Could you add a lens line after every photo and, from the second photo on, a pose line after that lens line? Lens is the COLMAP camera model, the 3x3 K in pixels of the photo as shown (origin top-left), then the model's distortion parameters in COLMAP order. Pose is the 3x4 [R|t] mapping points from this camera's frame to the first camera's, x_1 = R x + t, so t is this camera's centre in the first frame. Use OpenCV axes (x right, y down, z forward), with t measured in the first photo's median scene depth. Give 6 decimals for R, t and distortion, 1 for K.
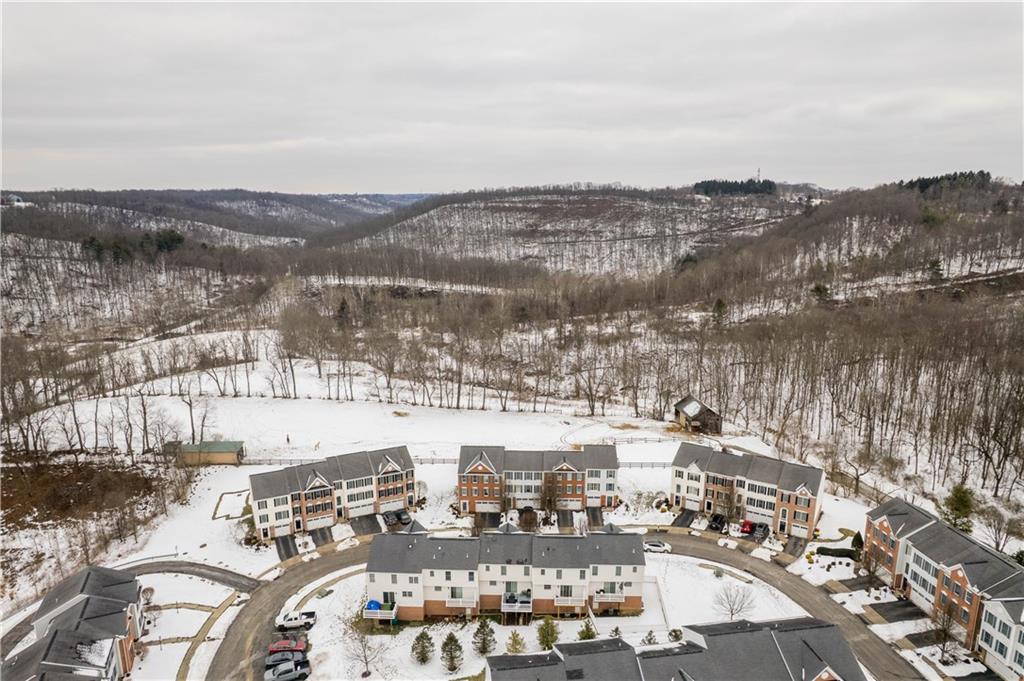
lens RADIAL K [[658.7, 0, 508.5], [0, 658.7, 343.0], [0, 0, 1]] dist [-0.064508, 0.057348]
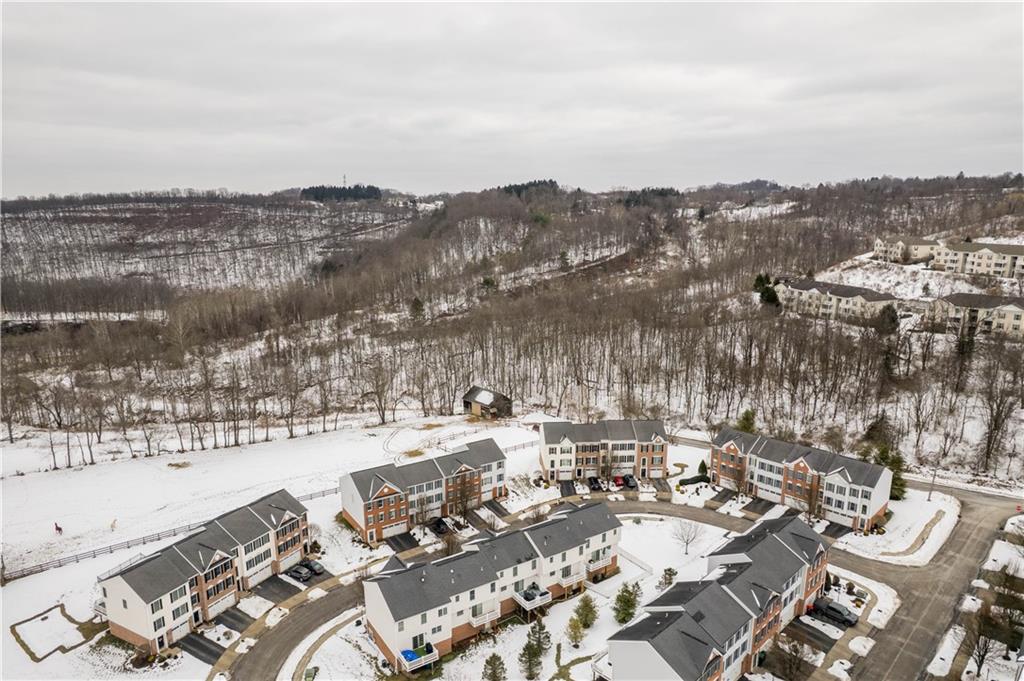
lens RADIAL K [[658.7, 0, 508.5], [0, 658.7, 343.0], [0, 0, 1]] dist [-0.064508, 0.057348]
pose [[0.812046, -0.124250, 0.570213, -0.402267], [0.129390, 0.991087, 0.031693, -0.024256], [-0.569069, 0.048044, 0.820885, 0.122325]]
